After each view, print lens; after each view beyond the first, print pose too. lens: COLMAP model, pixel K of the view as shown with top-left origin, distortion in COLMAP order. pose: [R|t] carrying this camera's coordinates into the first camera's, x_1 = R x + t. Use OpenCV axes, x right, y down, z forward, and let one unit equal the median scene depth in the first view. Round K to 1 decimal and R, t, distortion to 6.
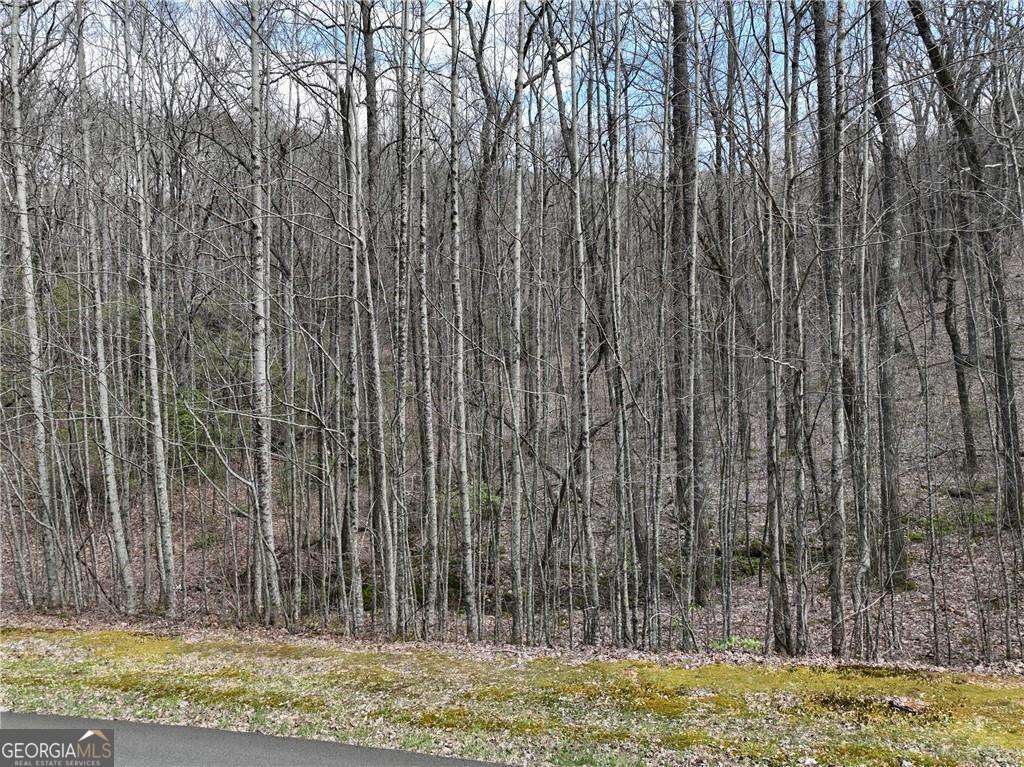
lens RADIAL K [[720.1, 0, 515.3], [0, 720.1, 381.7], [0, 0, 1]] dist [-0.001660, 0.019589]
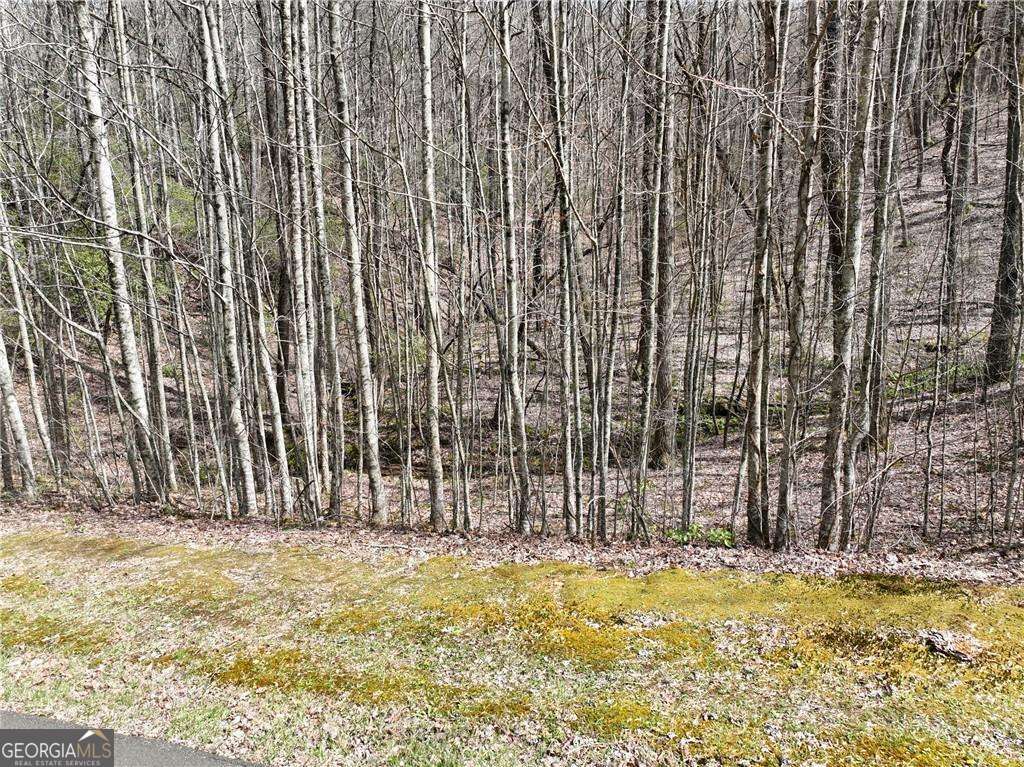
lens RADIAL K [[720.1, 0, 516.1], [0, 720.1, 383.8], [0, 0, 1]] dist [-0.001660, 0.019589]
pose [[0.999093, -0.006723, 0.042037, 0.110601], [-0.001514, 0.981216, 0.192906, 0.081622], [-0.042544, -0.192795, 0.980316, 0.393193]]
